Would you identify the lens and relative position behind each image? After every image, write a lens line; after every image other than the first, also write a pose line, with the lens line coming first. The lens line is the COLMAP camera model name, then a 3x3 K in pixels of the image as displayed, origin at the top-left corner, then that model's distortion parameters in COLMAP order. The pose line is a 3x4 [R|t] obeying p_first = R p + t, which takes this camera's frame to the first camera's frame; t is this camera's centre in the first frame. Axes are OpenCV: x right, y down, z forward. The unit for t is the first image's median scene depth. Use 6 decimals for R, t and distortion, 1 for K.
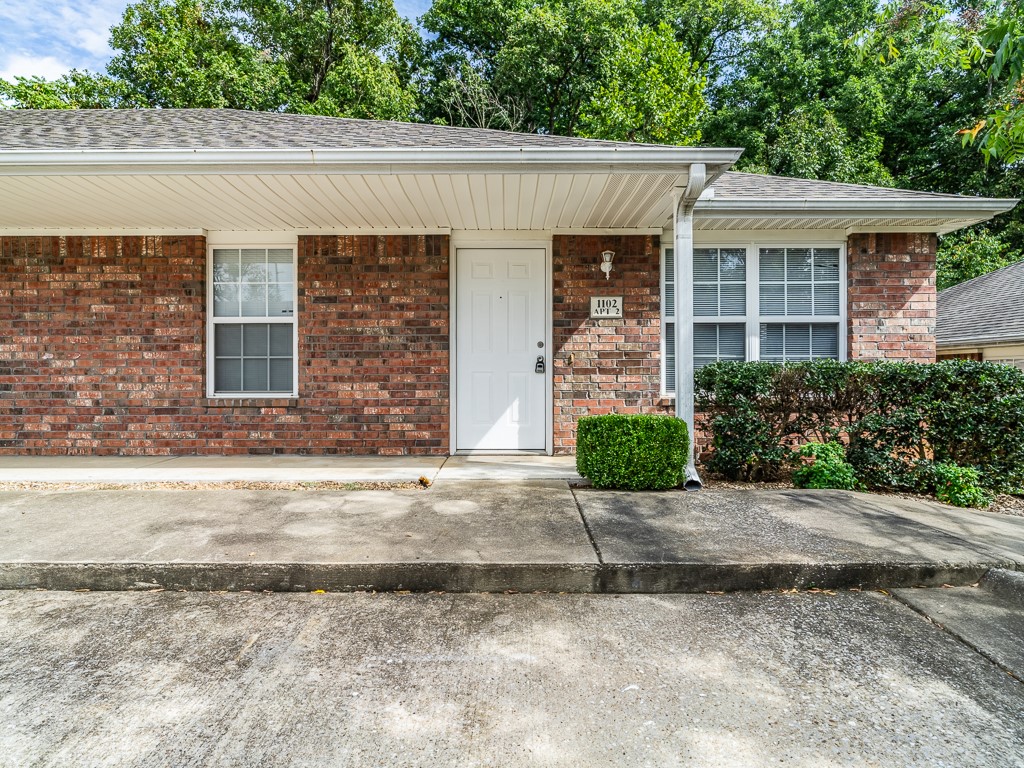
lens RADIAL K [[596.3, 0, 513.0], [0, 596.3, 382.1], [0, 0, 1]] dist [-0.004643, -0.000877]
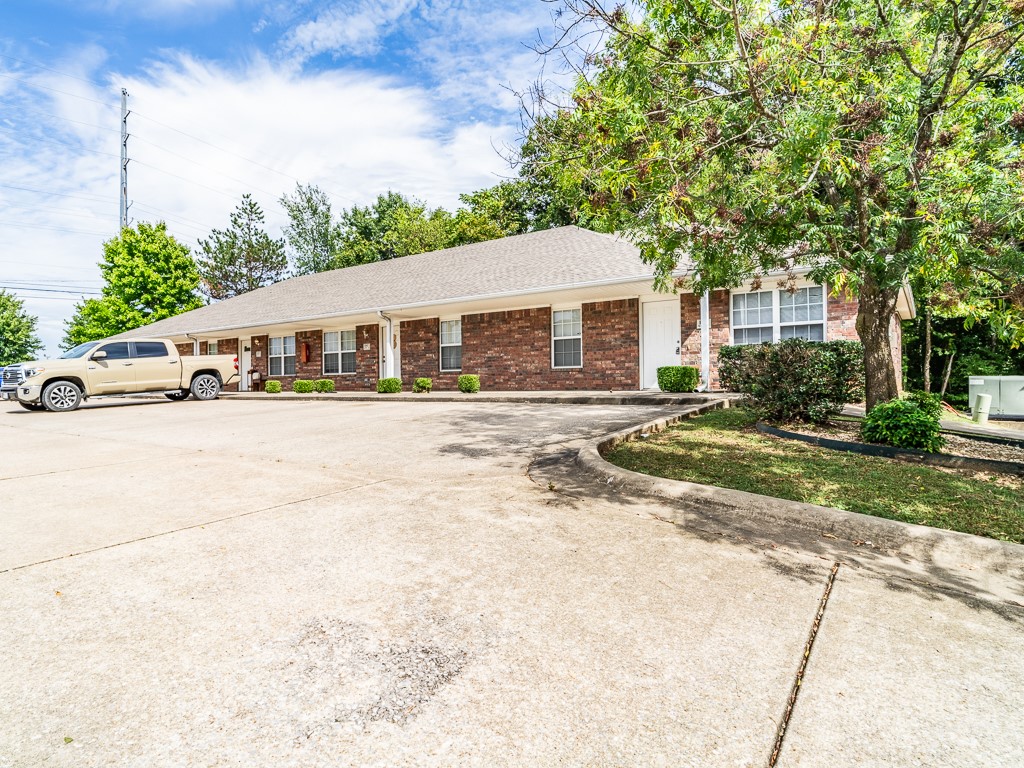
lens RADIAL K [[596.3, 0, 512.6], [0, 596.3, 386.8], [0, 0, 1]] dist [-0.004643, -0.000877]
pose [[0.817647, -0.005784, -0.575690, 0.856070], [0.005896, 0.999981, -0.001673, 0.110861], [0.575689, -0.002026, 0.817666, -1.244287]]
